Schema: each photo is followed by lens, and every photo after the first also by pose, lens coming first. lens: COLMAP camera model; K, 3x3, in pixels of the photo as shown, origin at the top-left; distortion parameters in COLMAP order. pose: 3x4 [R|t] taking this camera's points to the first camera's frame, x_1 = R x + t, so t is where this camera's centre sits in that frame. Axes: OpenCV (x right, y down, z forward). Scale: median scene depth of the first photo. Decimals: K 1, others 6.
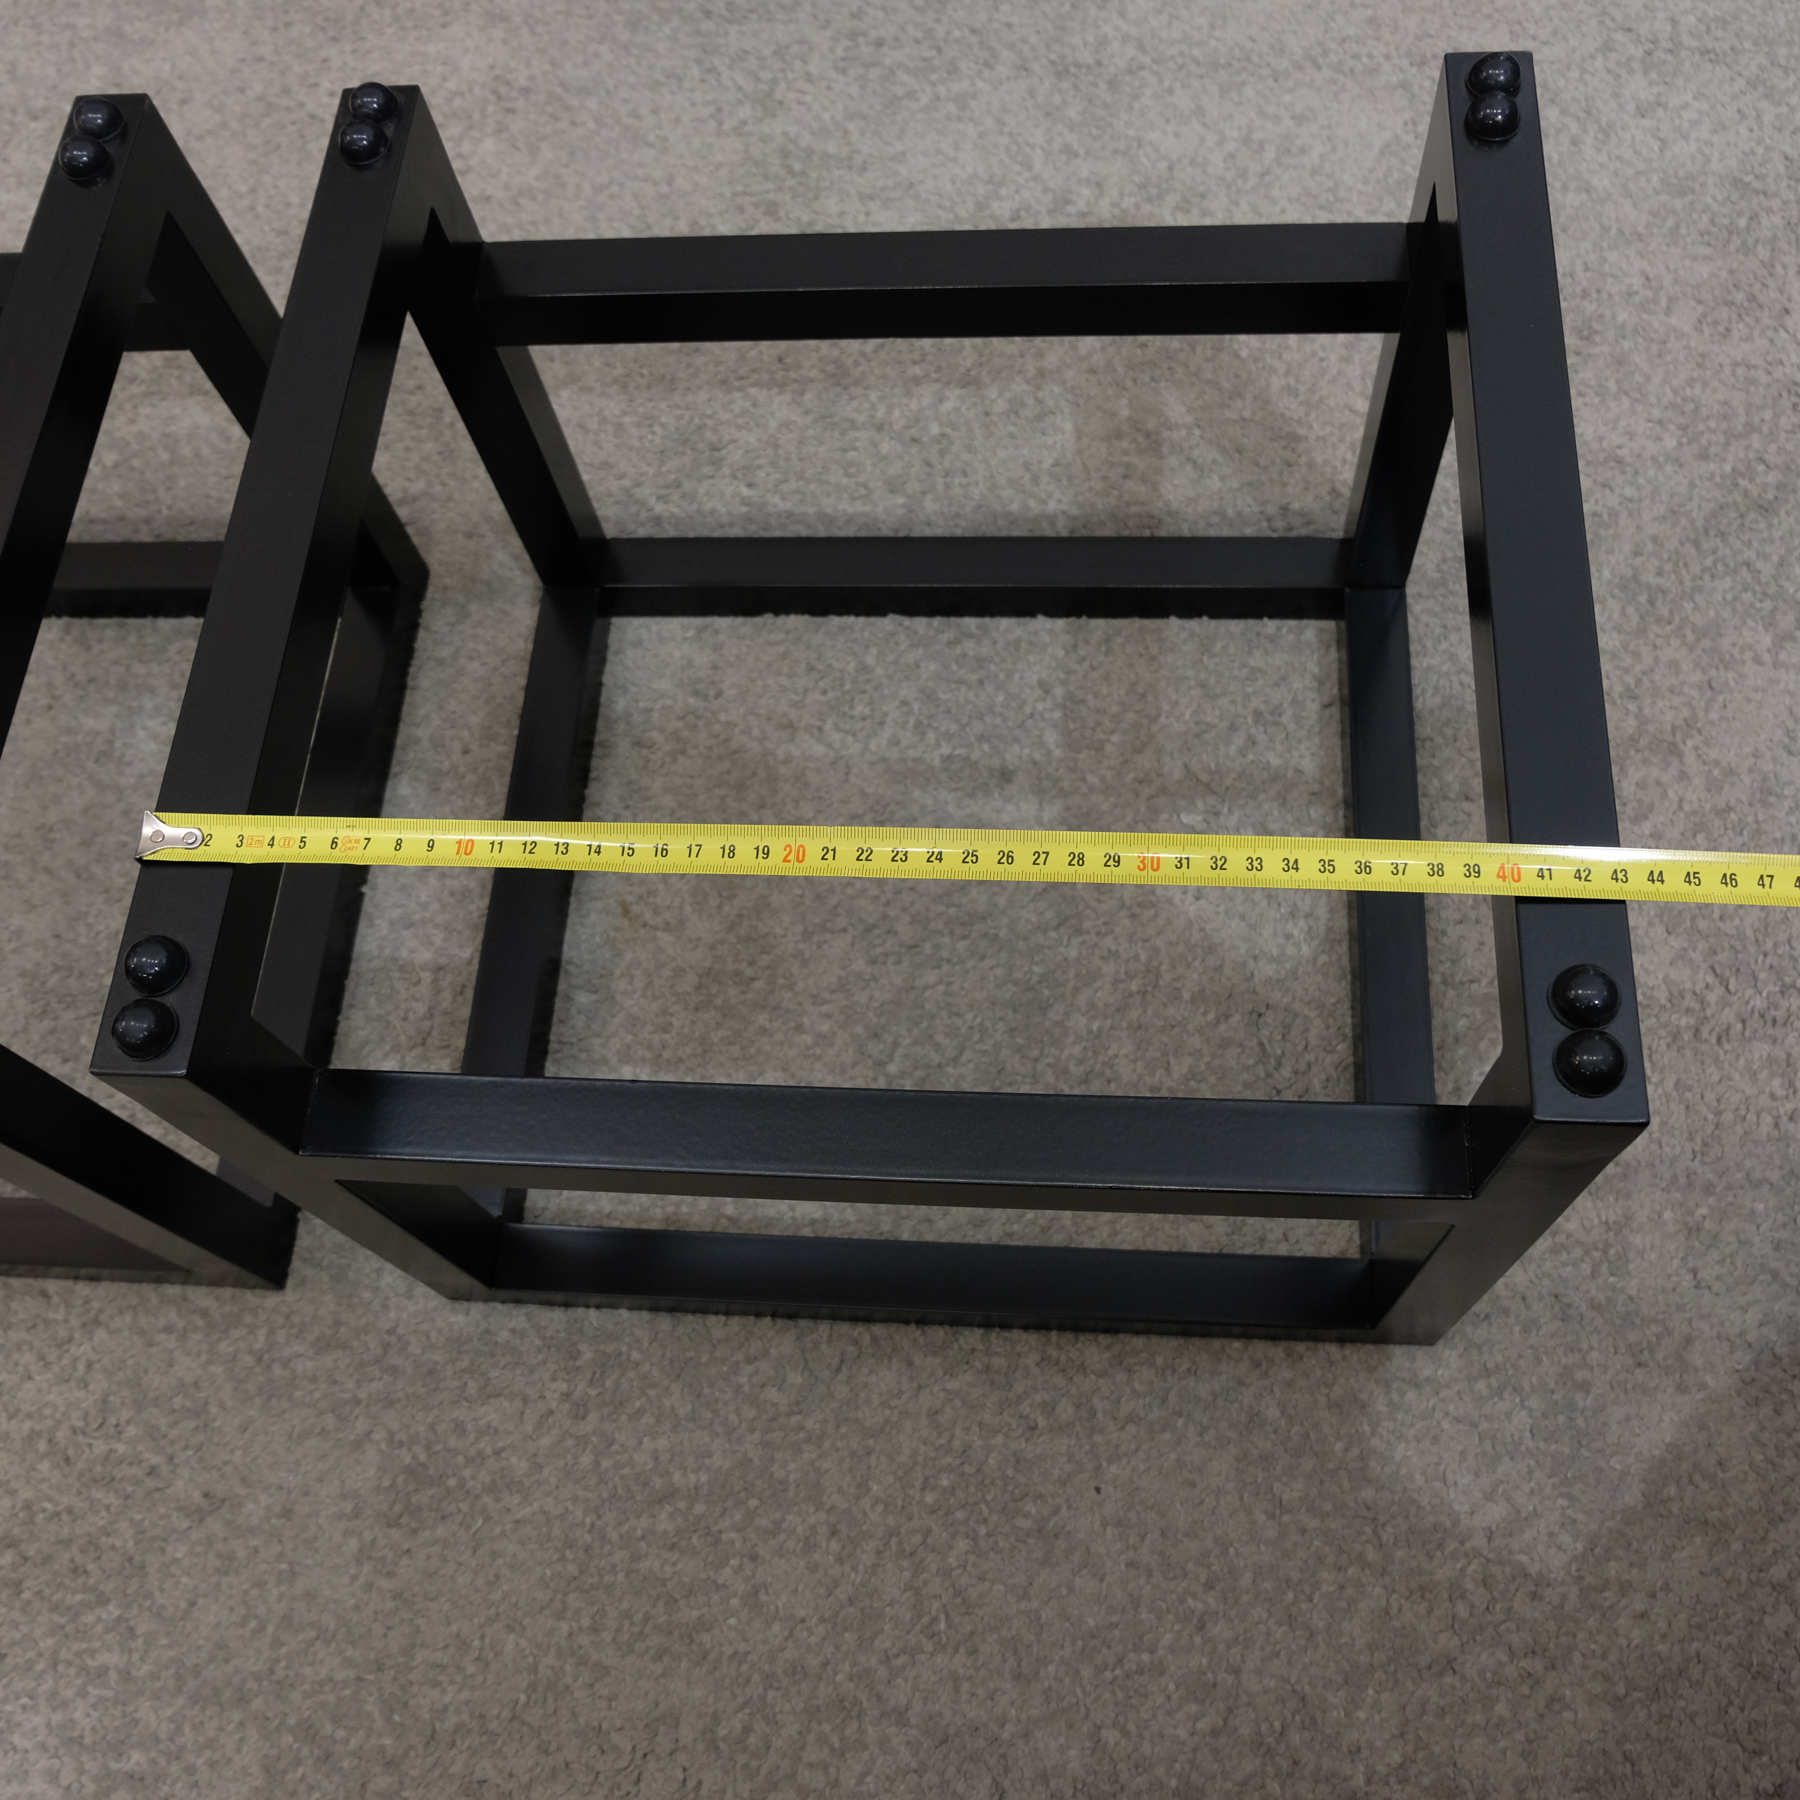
lens RADIAL K [[1809.9, 0, 902.0], [0, 1809.9, 896.6], [0, 0, 1]] dist [-0.033346, 0.000000]
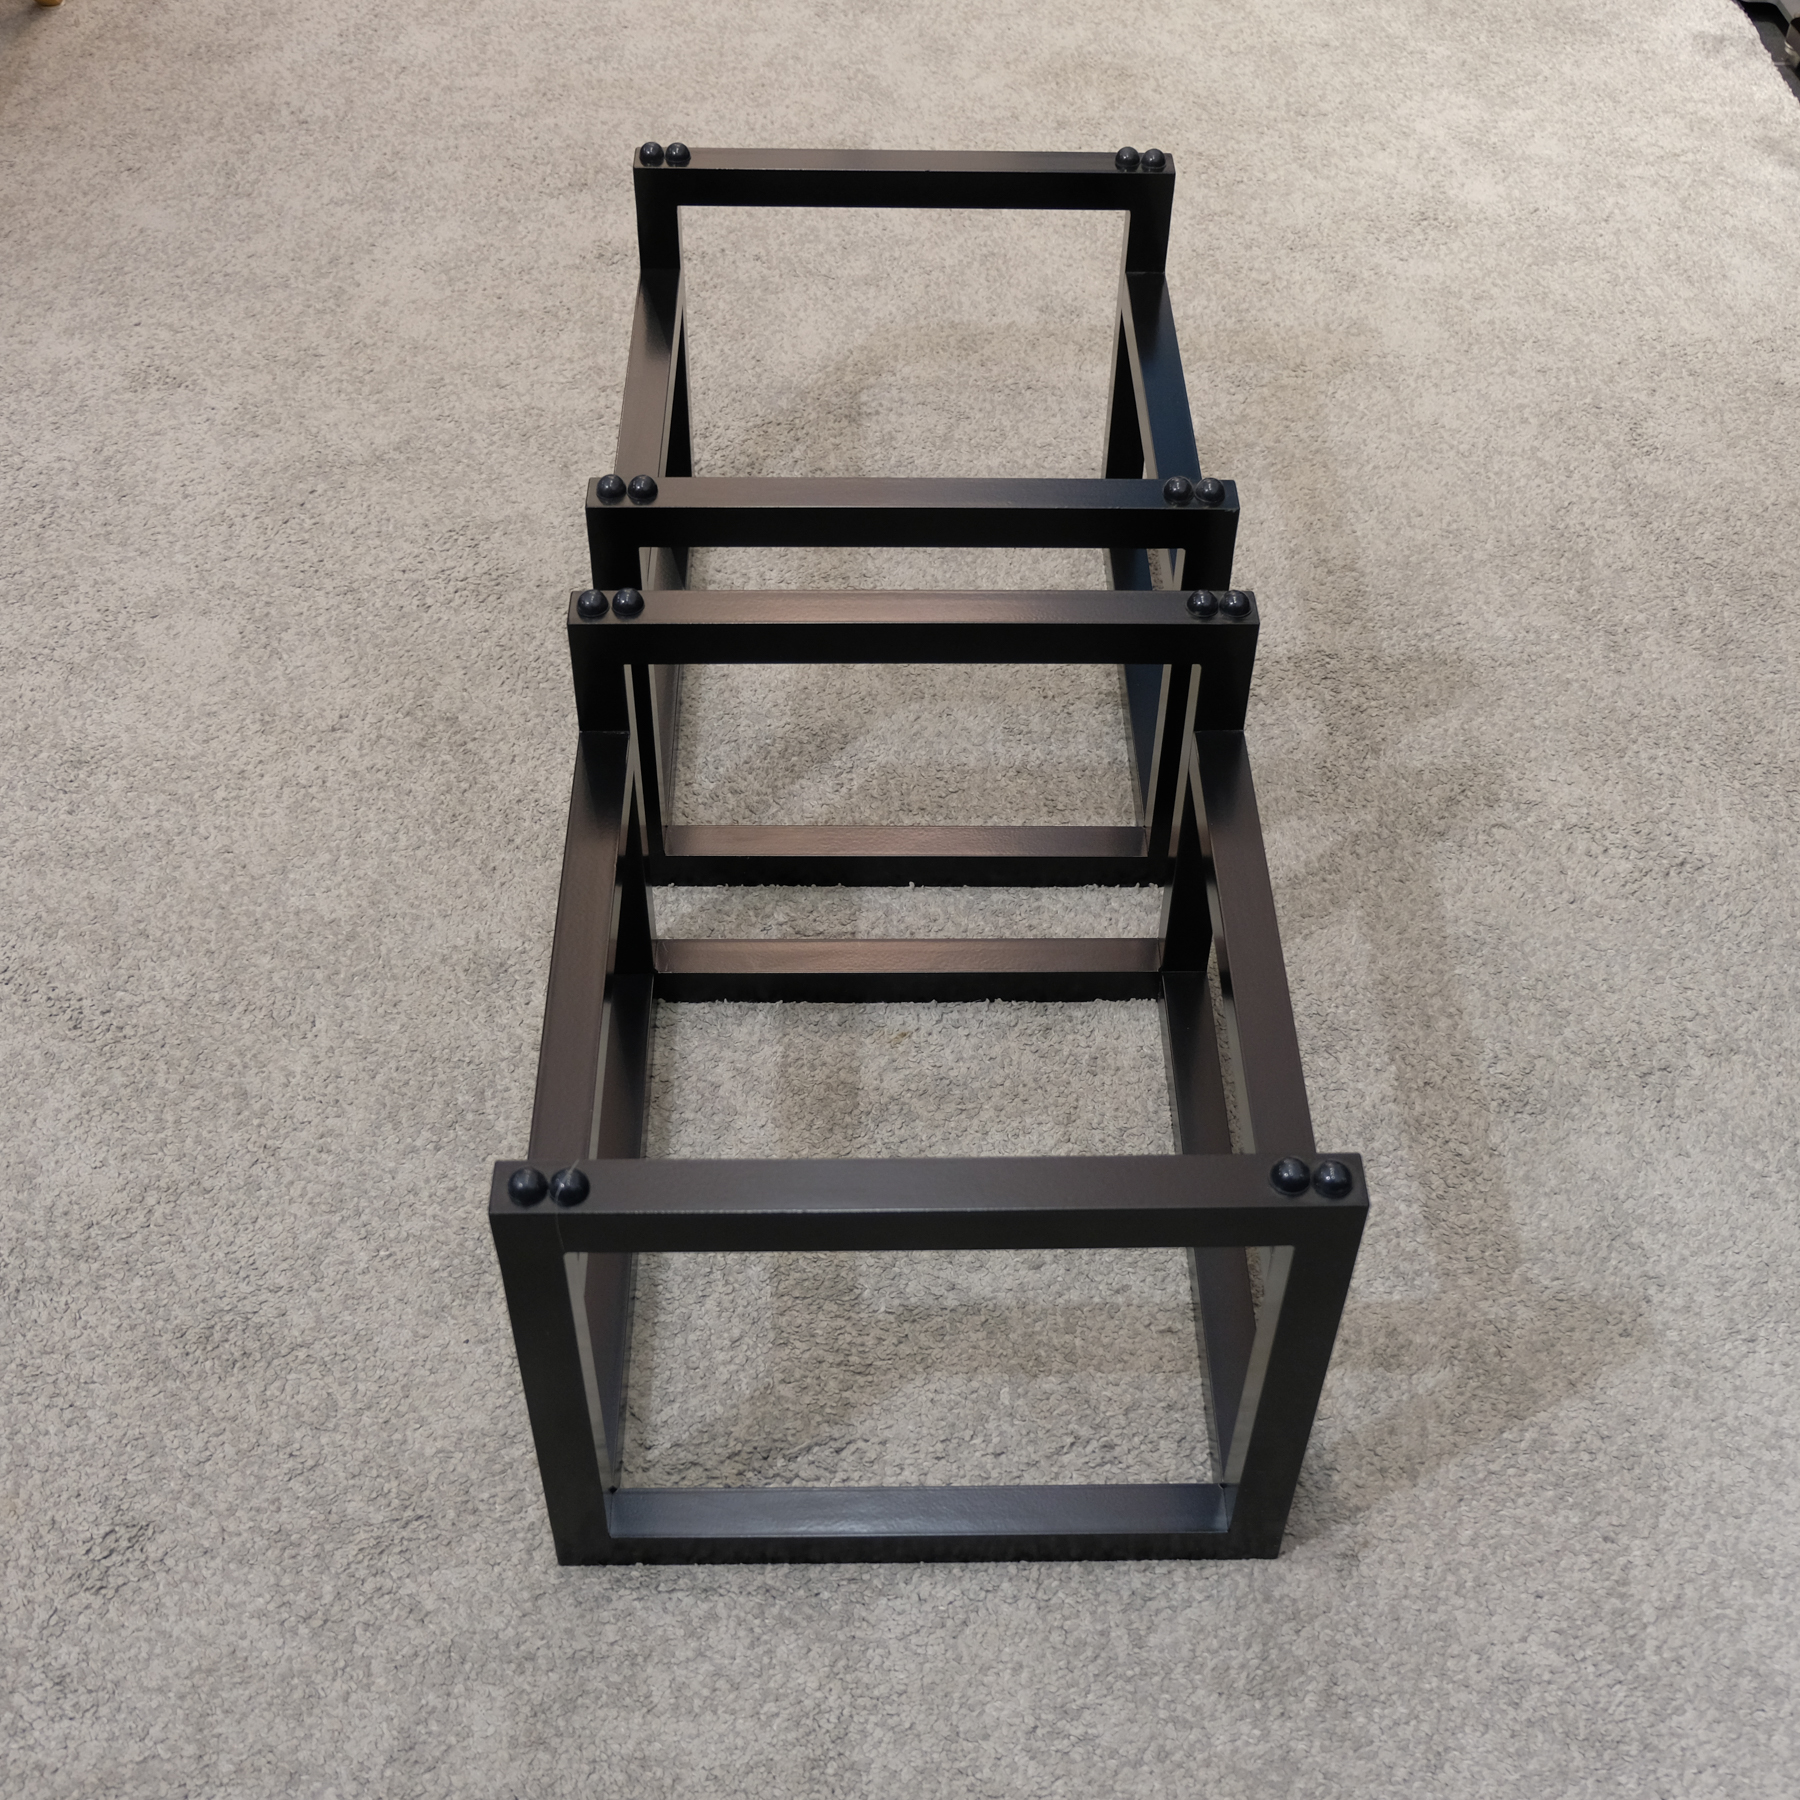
lens RADIAL K [[2365.3, 0, 900.5], [0, 2365.3, 895.4], [0, 0, 1]] dist [0.011582, 0.000000]
pose [[0.073593, 0.777249, -0.624874, 0.851105], [-0.917004, 0.299042, 0.263964, -0.477275], [0.392030, 0.553586, 0.734748, -0.341944]]
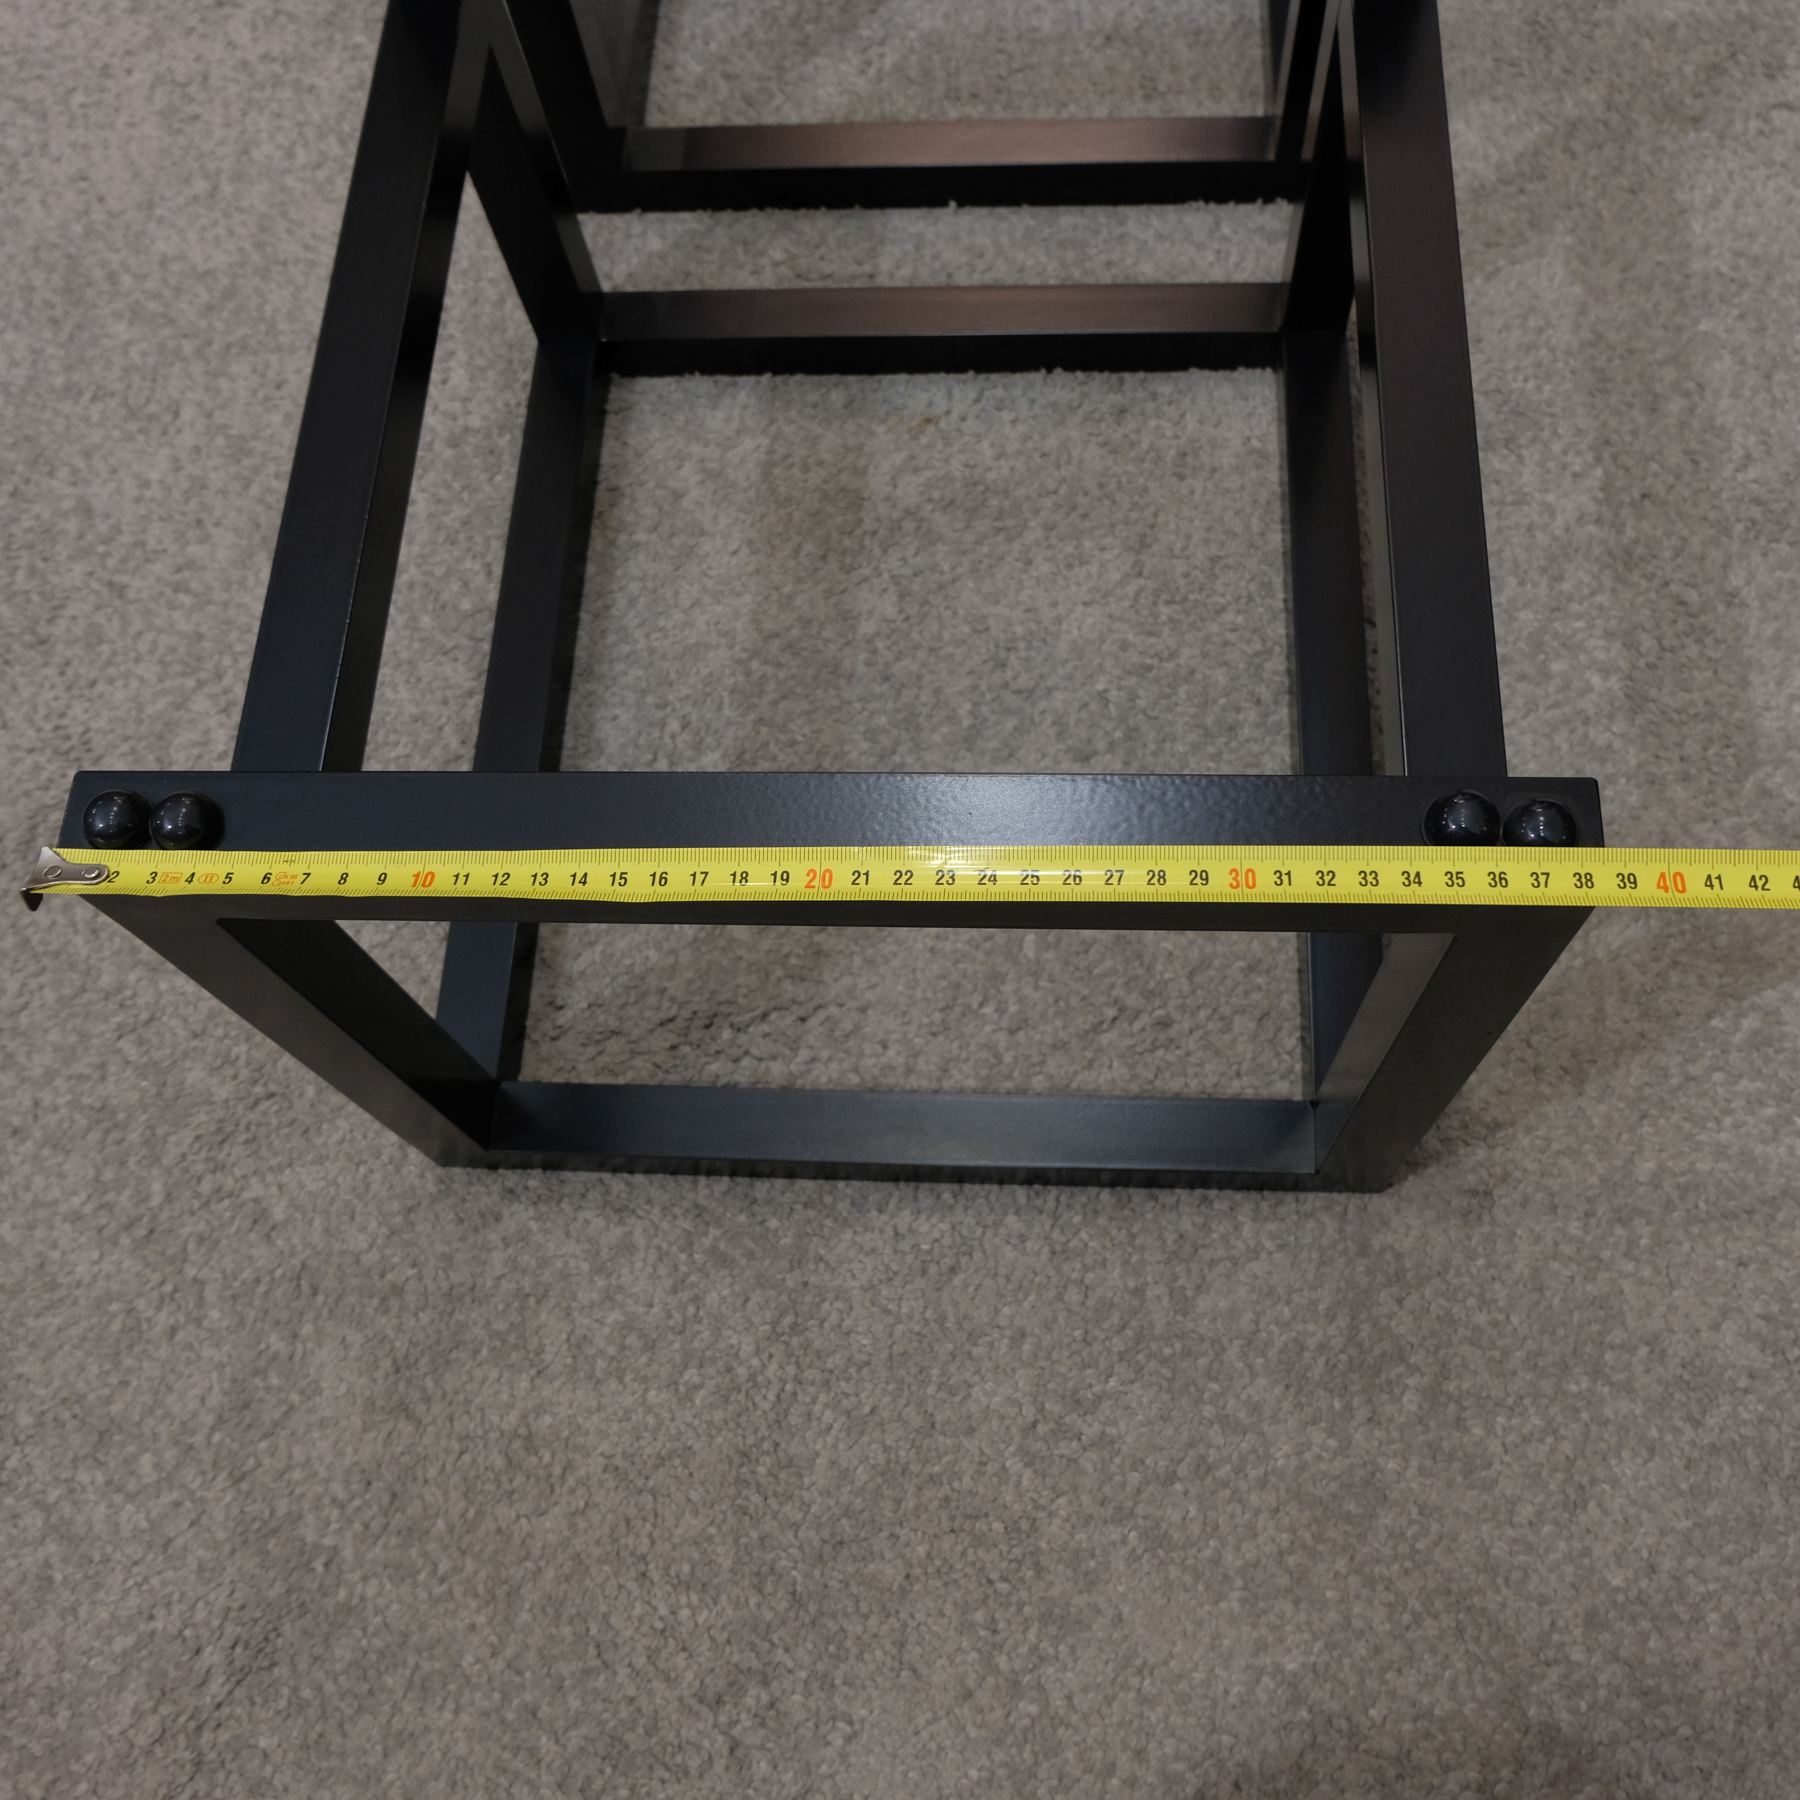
lens RADIAL K [[1809.9, 0, 910.8], [0, 1809.9, 897.5], [0, 0, 1]] dist [-0.033346, 0.000000]
pose [[0.024214, 0.955654, -0.293493, 0.387602], [-0.879735, 0.159816, 0.447801, -0.384577], [0.474848, 0.247353, 0.844592, 0.212502]]
